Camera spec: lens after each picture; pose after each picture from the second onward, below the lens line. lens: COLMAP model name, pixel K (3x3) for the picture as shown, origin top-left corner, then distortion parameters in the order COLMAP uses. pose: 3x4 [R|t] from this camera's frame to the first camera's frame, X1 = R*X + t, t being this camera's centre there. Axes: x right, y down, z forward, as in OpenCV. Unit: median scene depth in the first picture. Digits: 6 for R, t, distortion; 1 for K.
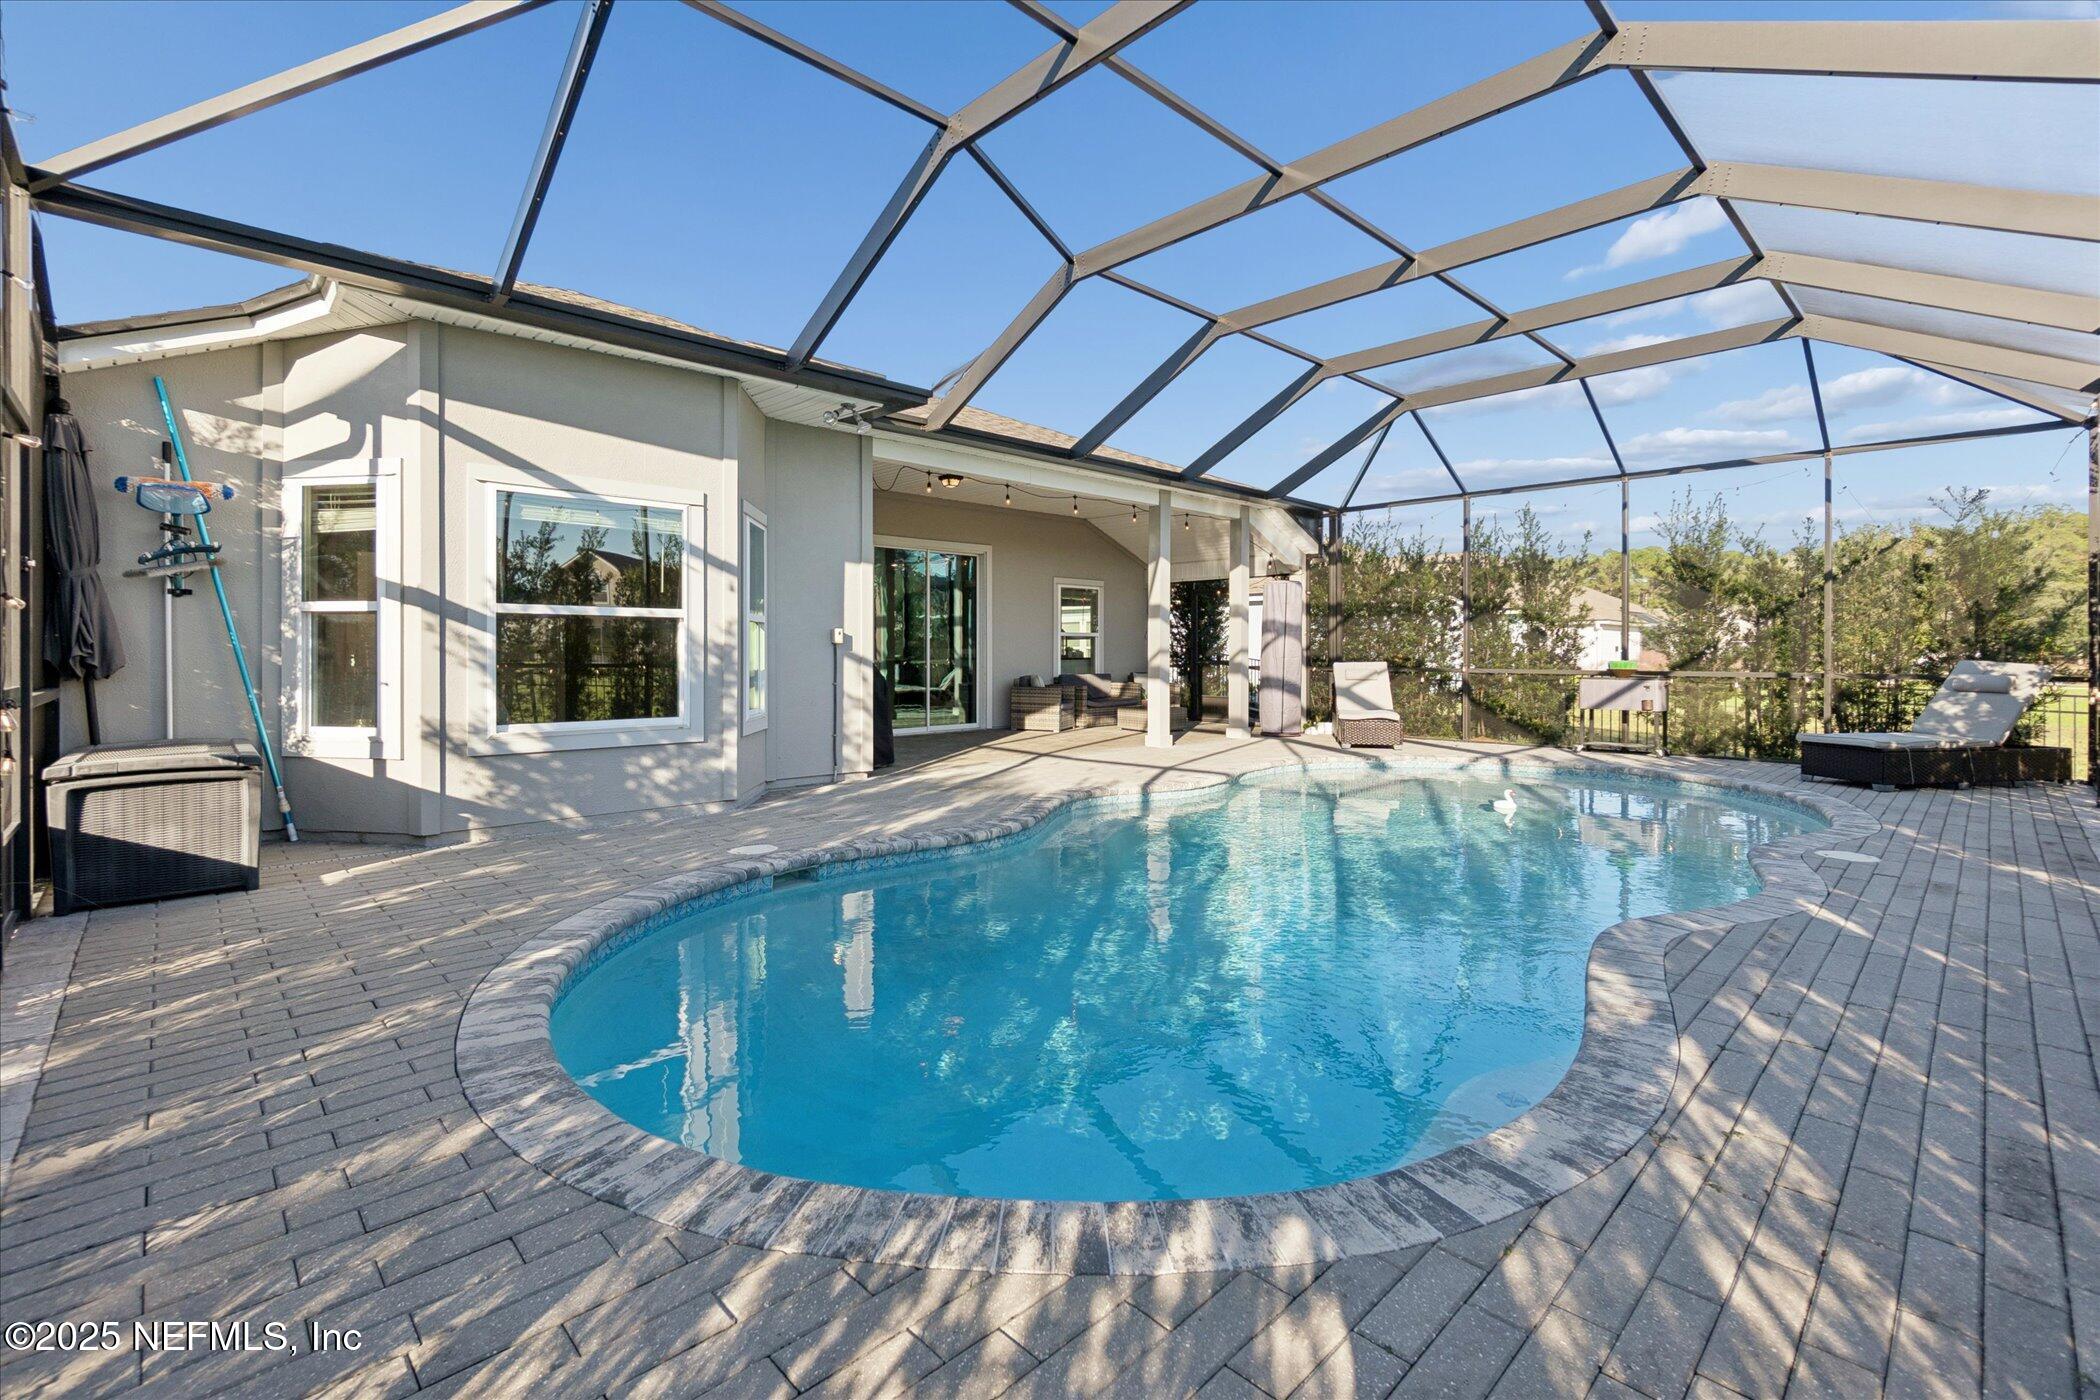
lens RADIAL K [[917.3, 0, 1042.1], [0, 917.3, 662.0], [0, 0, 1]] dist [-0.000540, 0.000298]
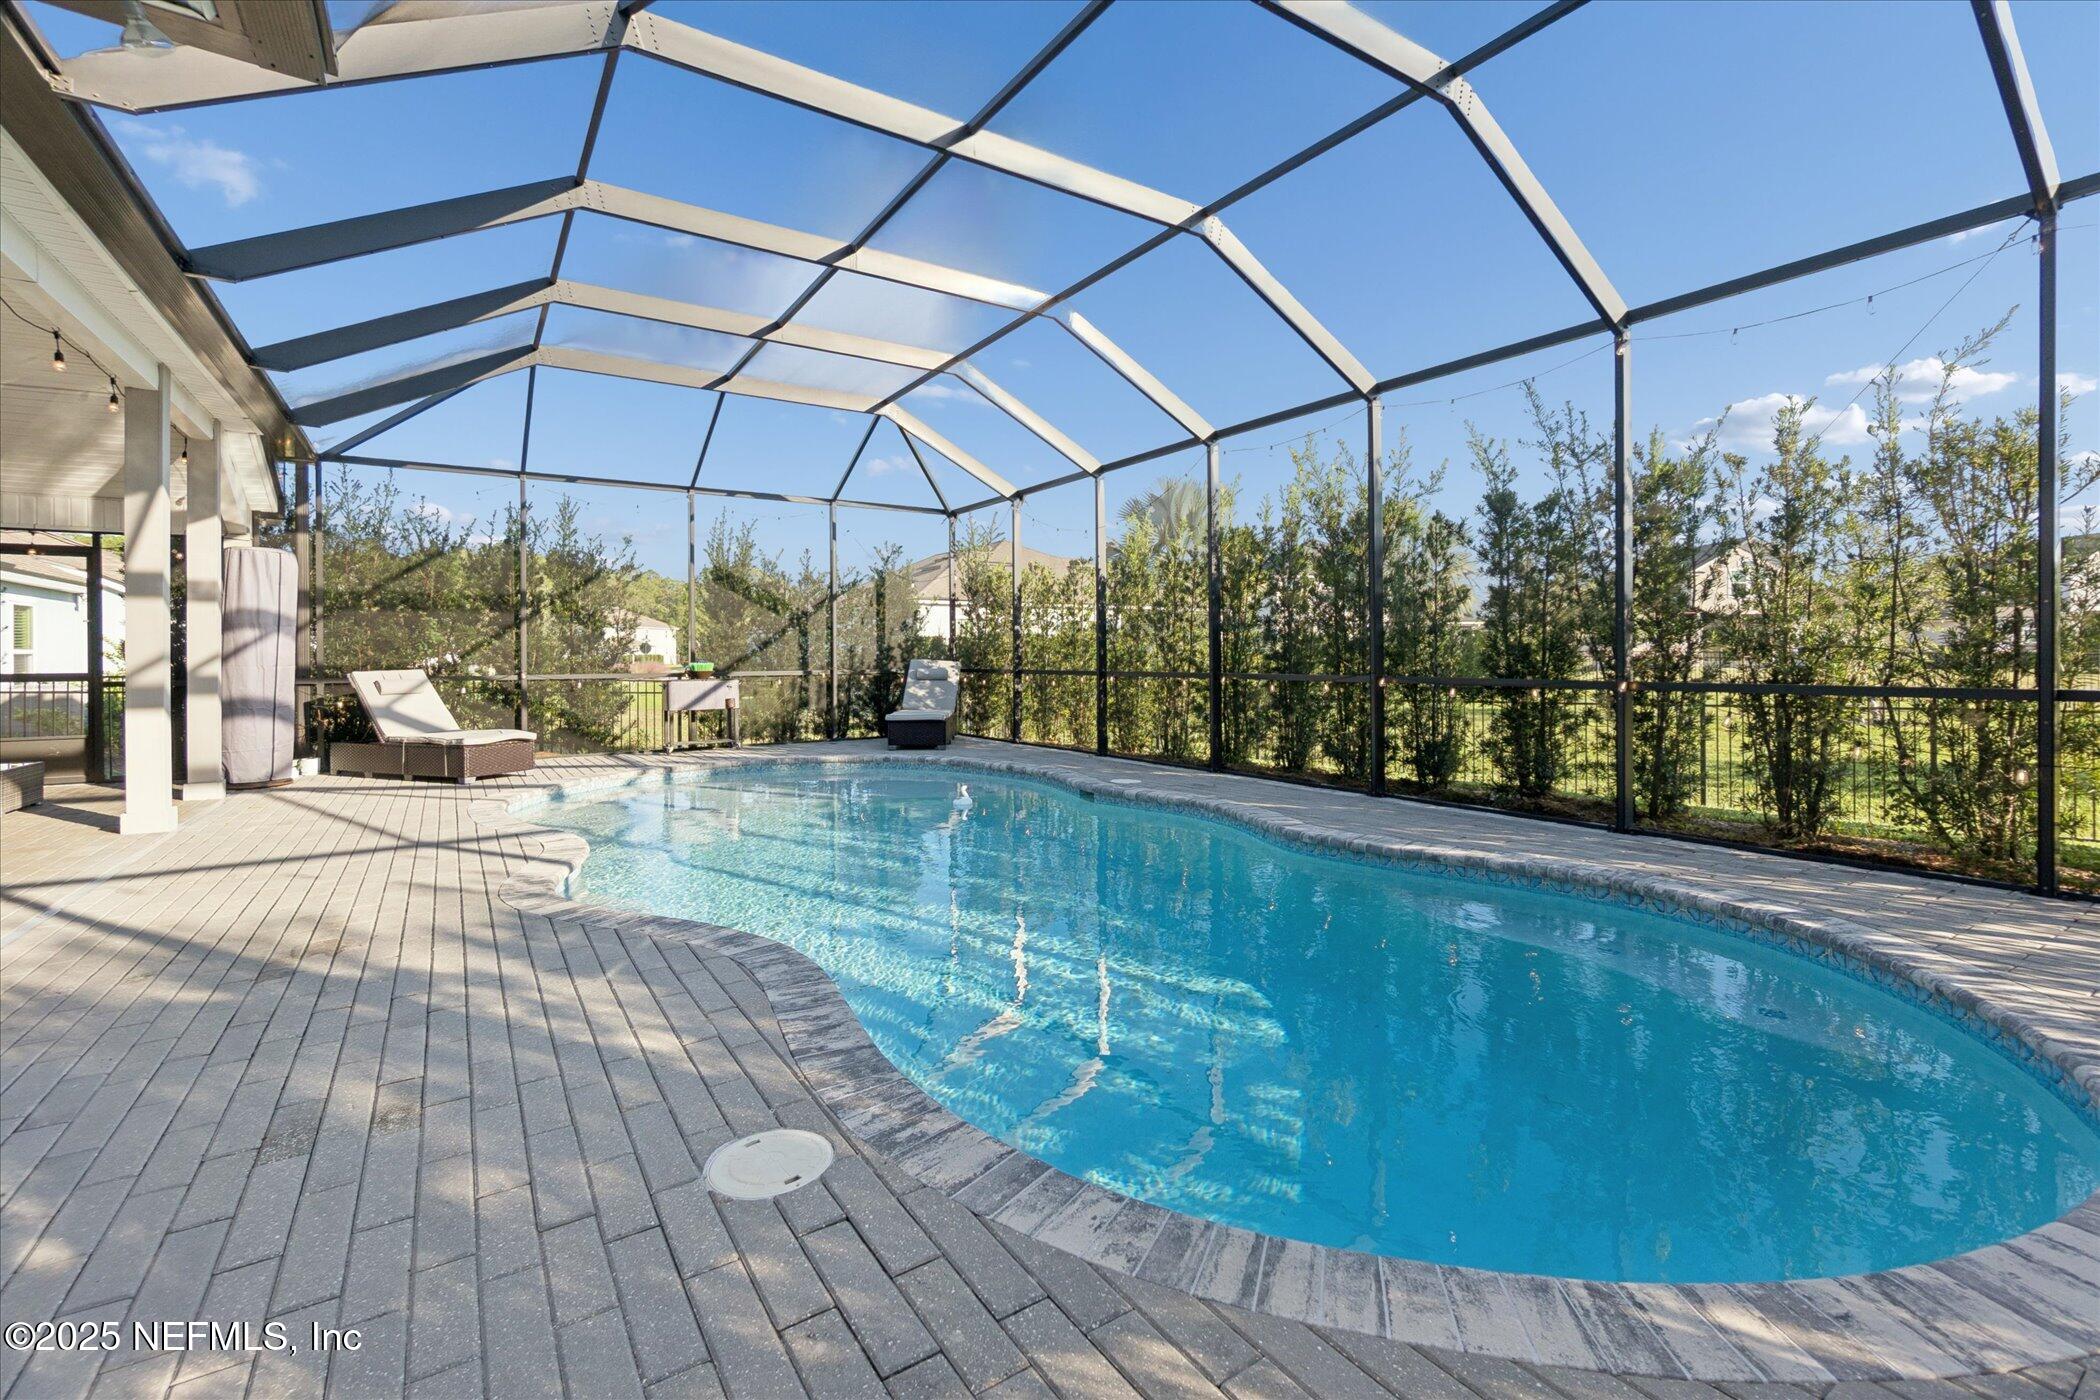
lens RADIAL K [[917.3, 0, 1042.1], [0, 917.3, 662.0], [0, 0, 1]] dist [-0.000540, 0.000298]
pose [[0.191768, -0.015200, 0.981323, -0.549145], [0.014446, 0.999815, 0.012664, -0.017104], [-0.981334, 0.011747, 0.191952, 0.649228]]
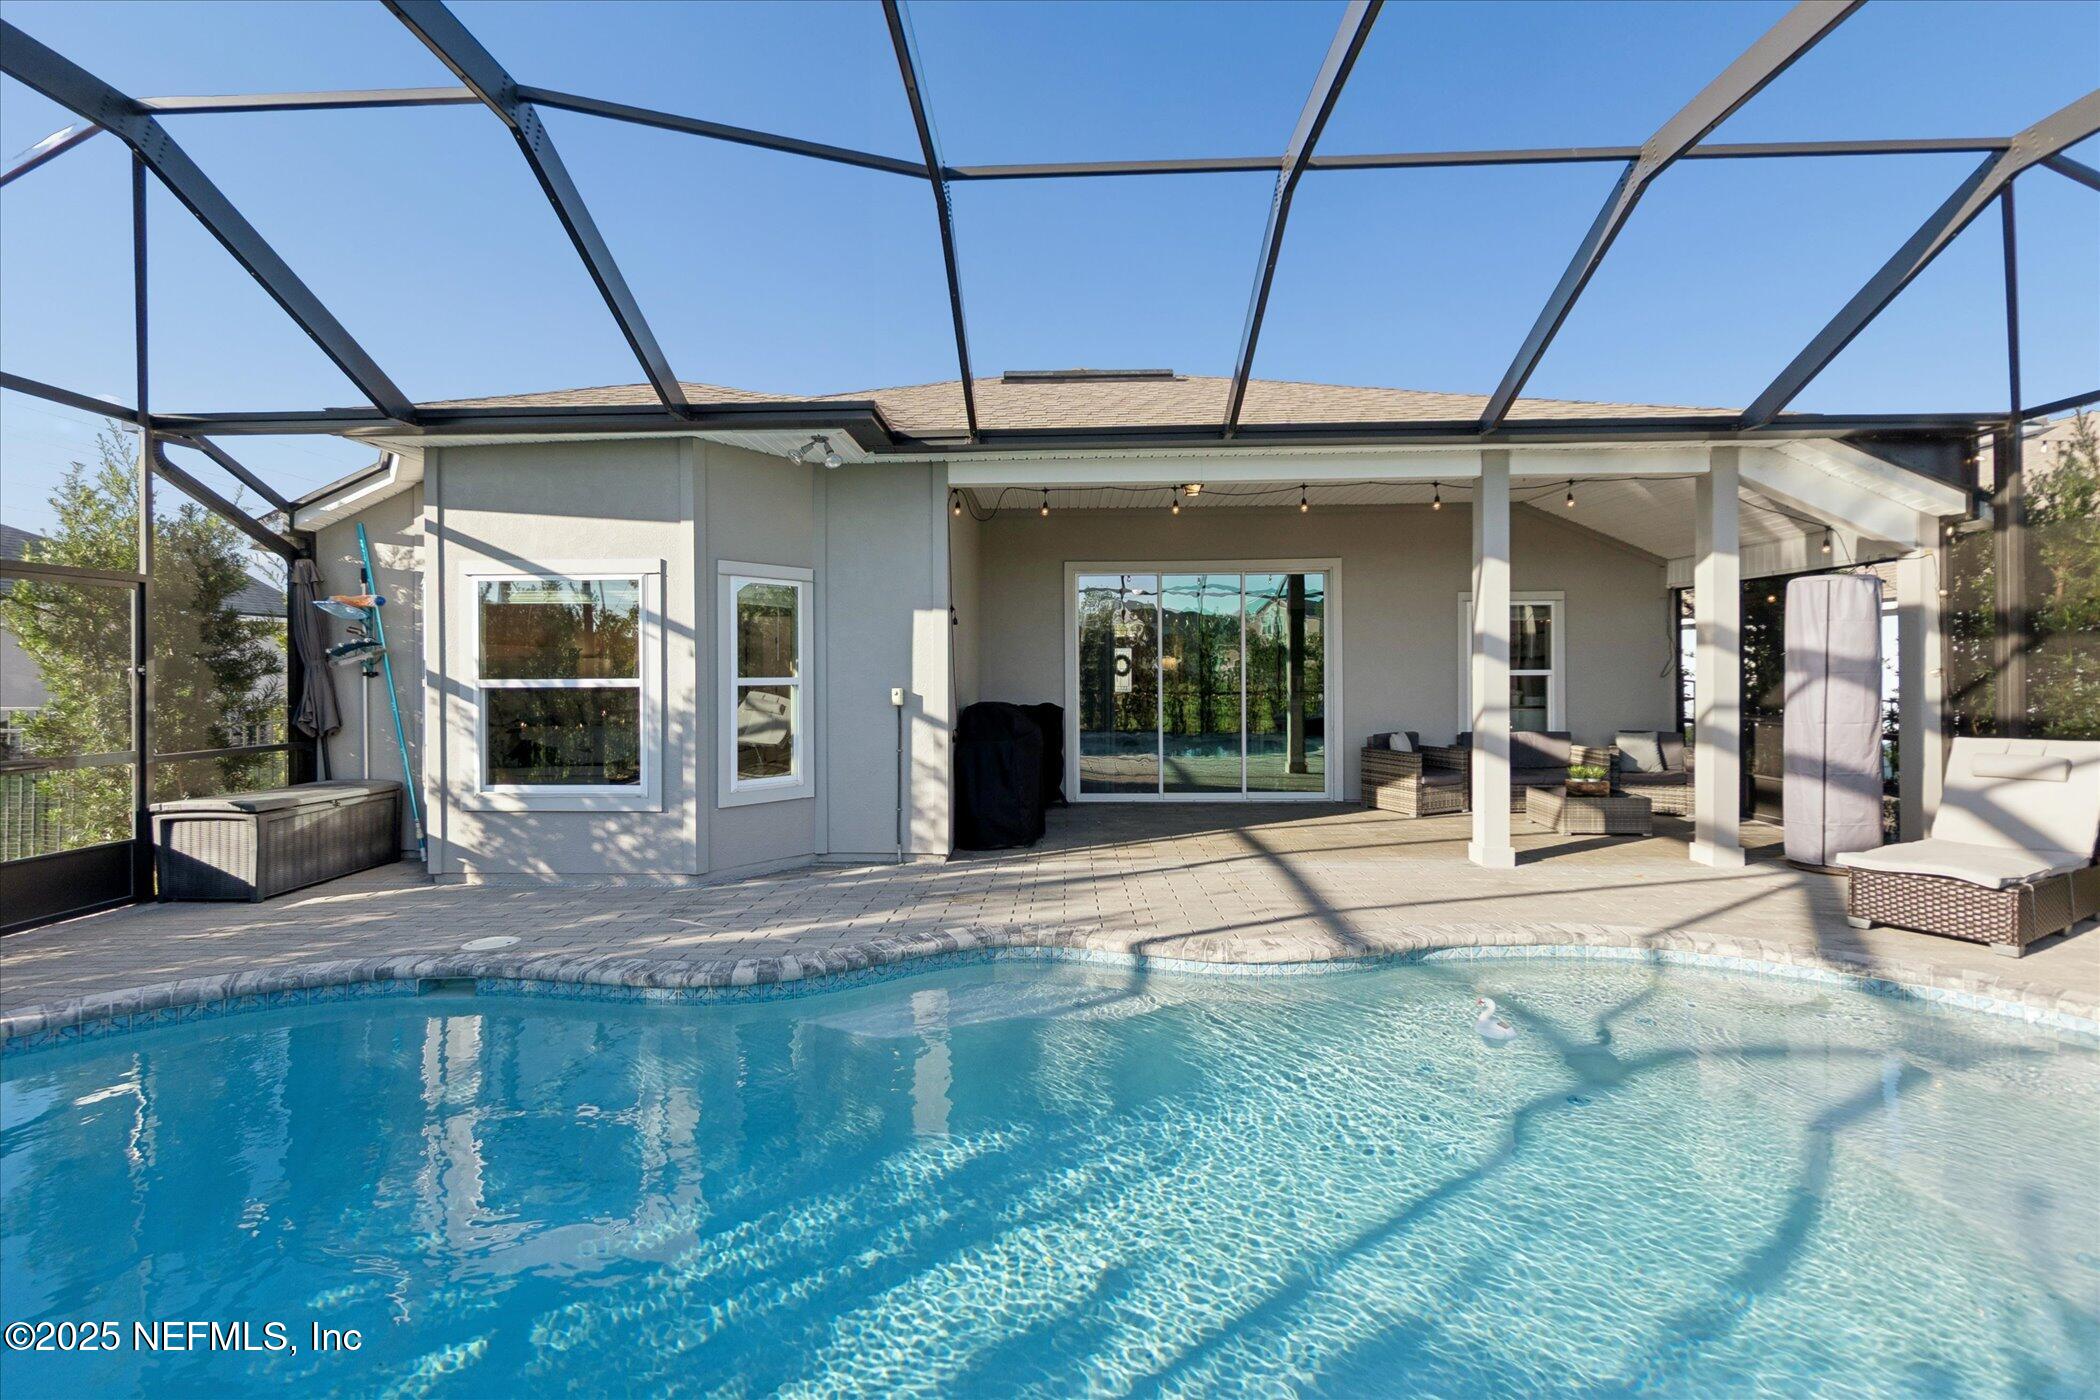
lens RADIAL K [[917.3, 0, 1042.1], [0, 917.3, 662.0], [0, 0, 1]] dist [-0.000540, 0.000298]
pose [[0.701348, -0.013714, -0.712687, 0.634623], [0.000178, 0.999818, -0.019064, -0.055237], [0.712819, 0.013244, 0.701223, 0.611885]]
